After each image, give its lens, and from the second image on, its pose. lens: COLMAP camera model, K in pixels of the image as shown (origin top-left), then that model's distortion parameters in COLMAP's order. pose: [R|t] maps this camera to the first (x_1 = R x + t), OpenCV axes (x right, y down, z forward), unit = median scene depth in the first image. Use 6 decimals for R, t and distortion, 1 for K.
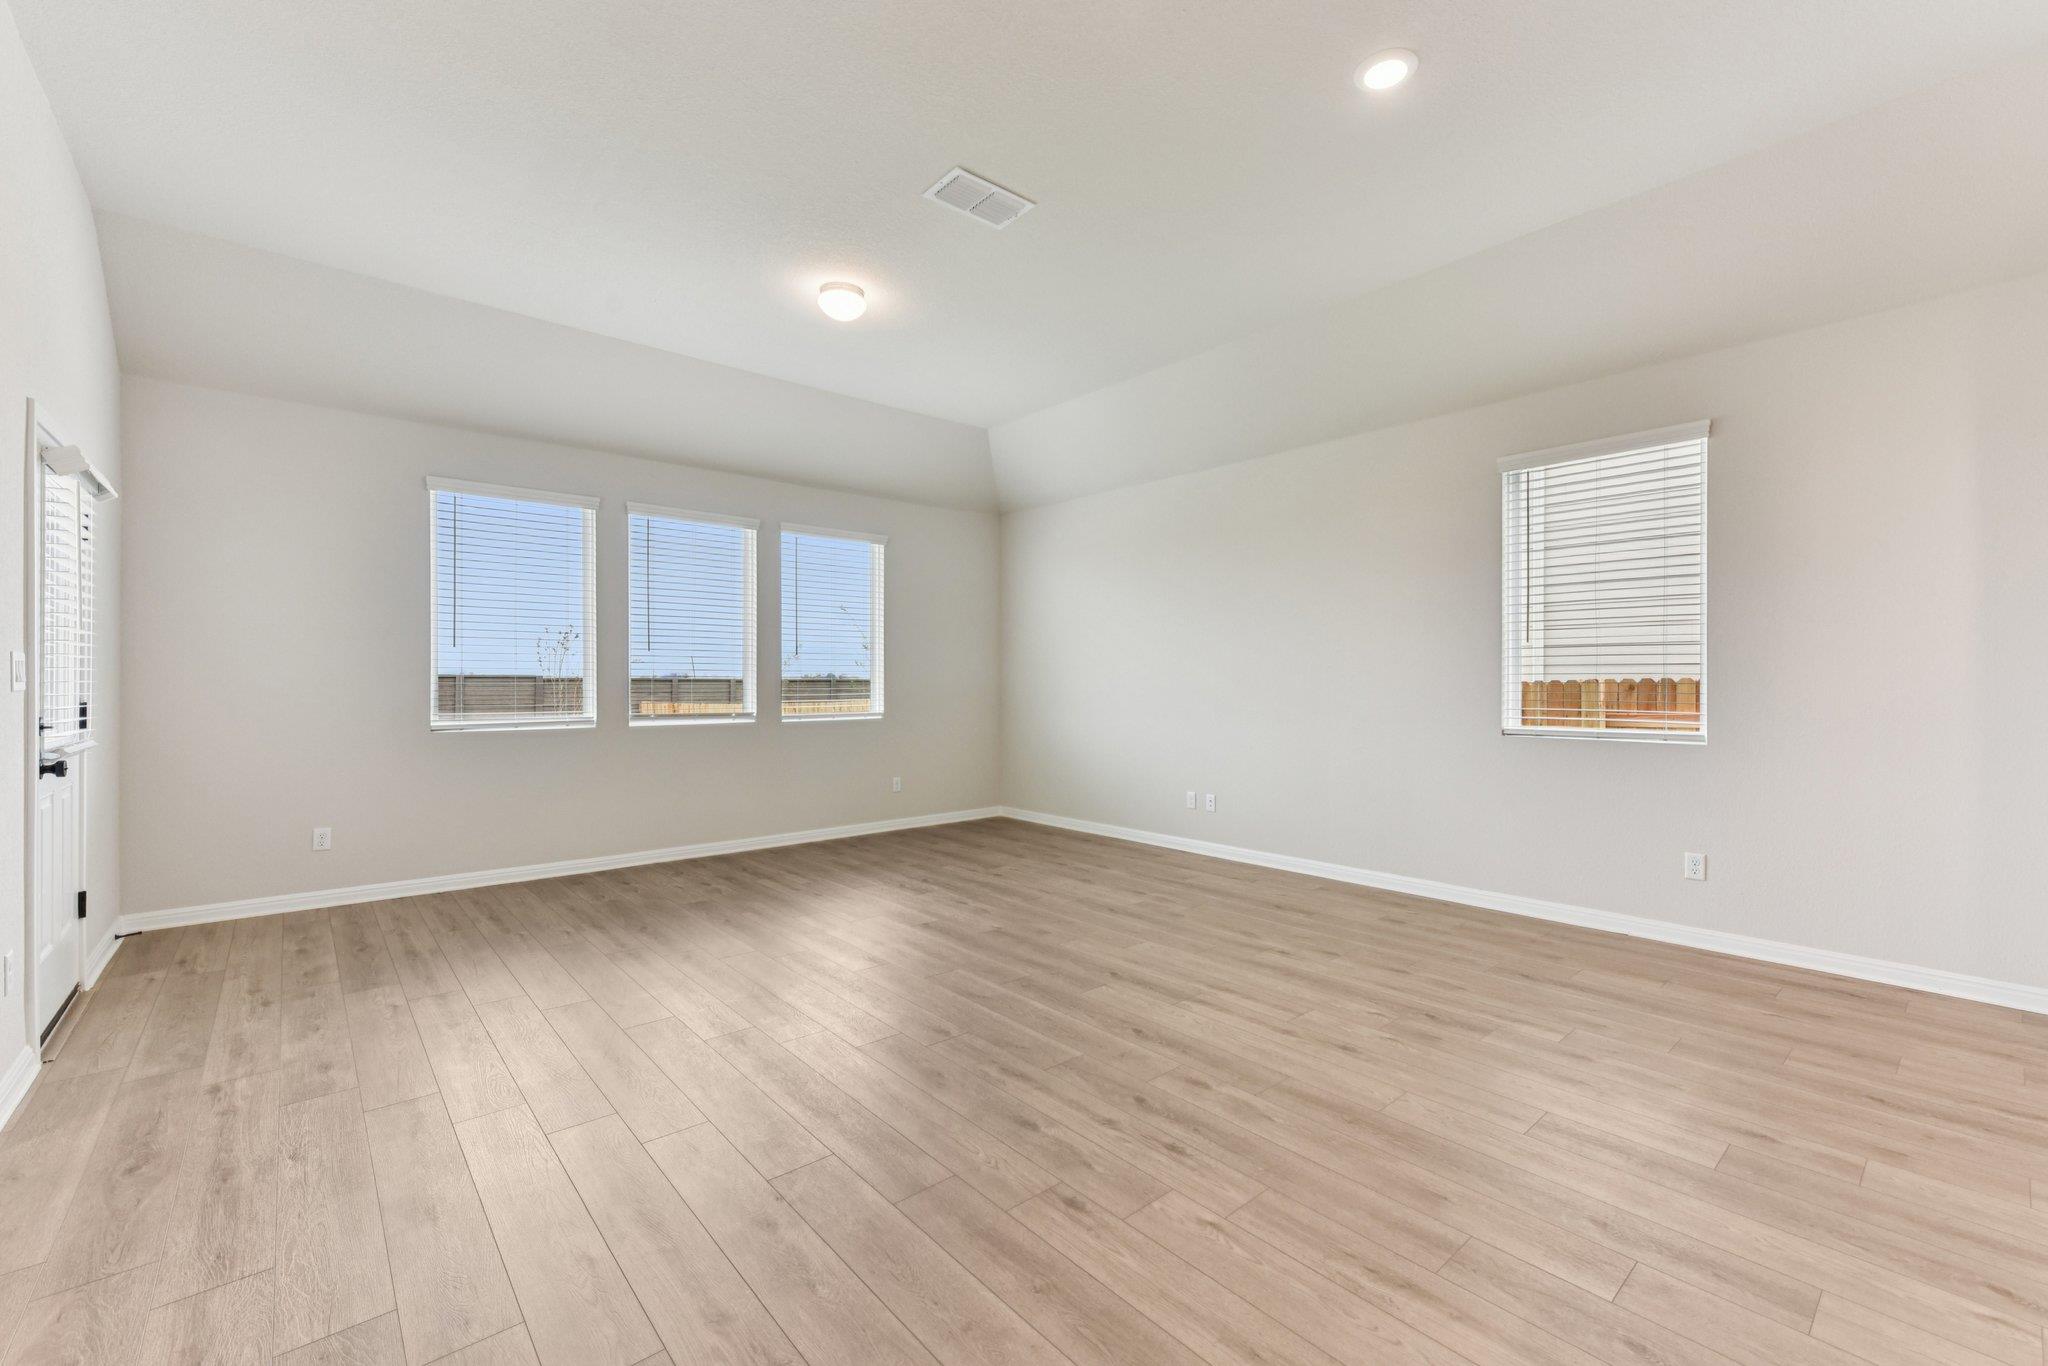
lens RADIAL K [[847.8, 0, 1043.2], [0, 847.8, 680.4], [0, 0, 1]] dist [0.008079, -0.000387]
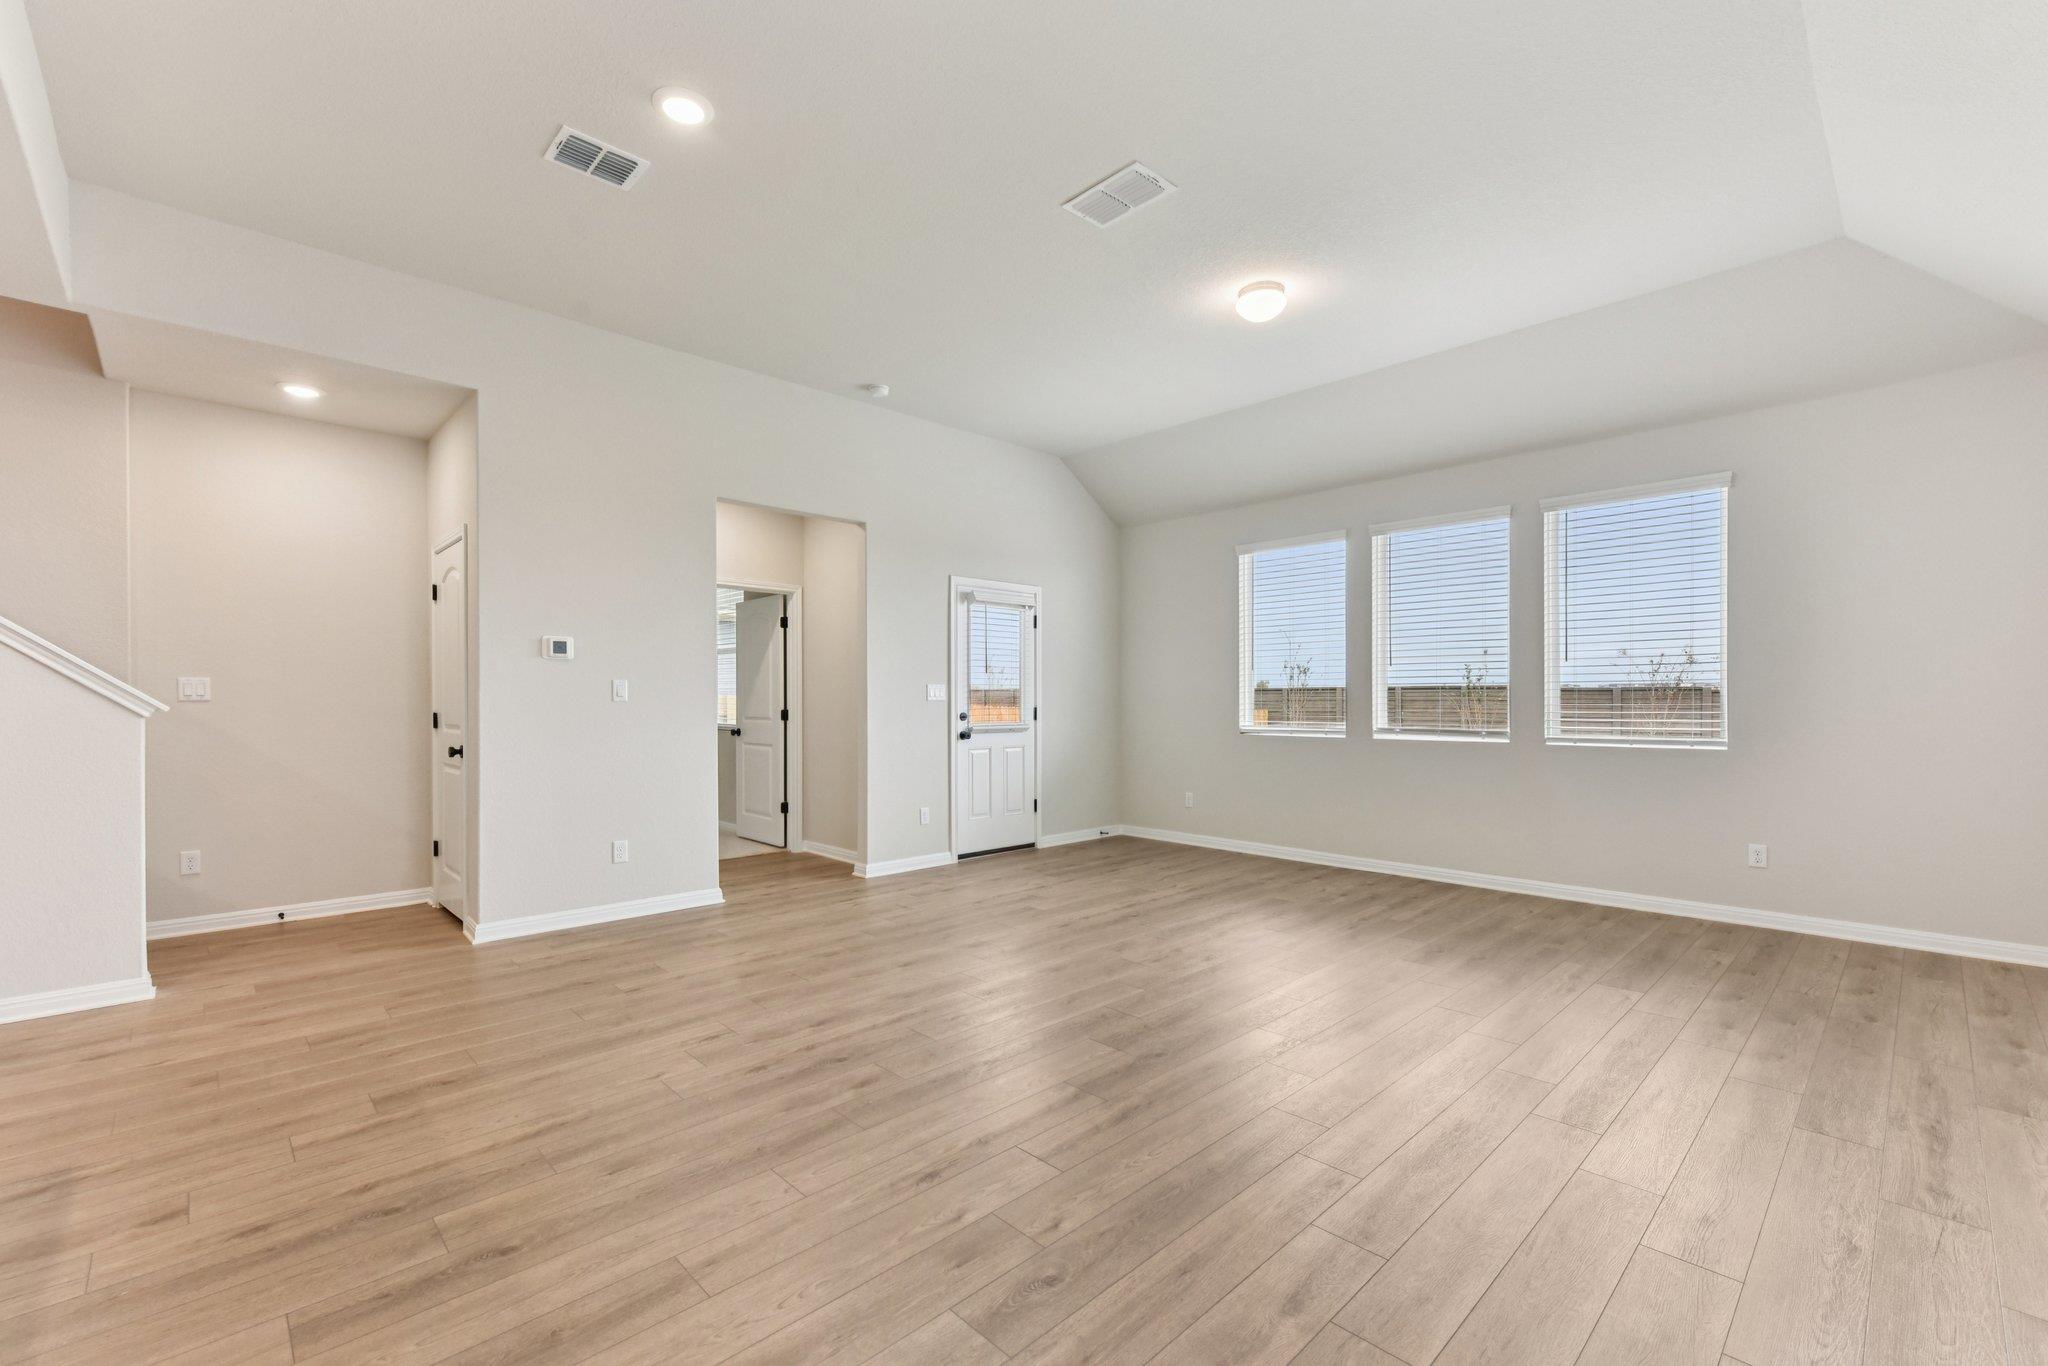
lens RADIAL K [[872.2, 0, 1037.1], [0, 872.2, 703.7], [0, 0, 1]] dist [-0.000240, -0.000237]
pose [[0.047851, 0.005390, -0.998840, 0.836534], [0.002665, 0.999981, 0.005524, 0.006417], [0.998851, -0.002926, 0.047836, 0.781640]]
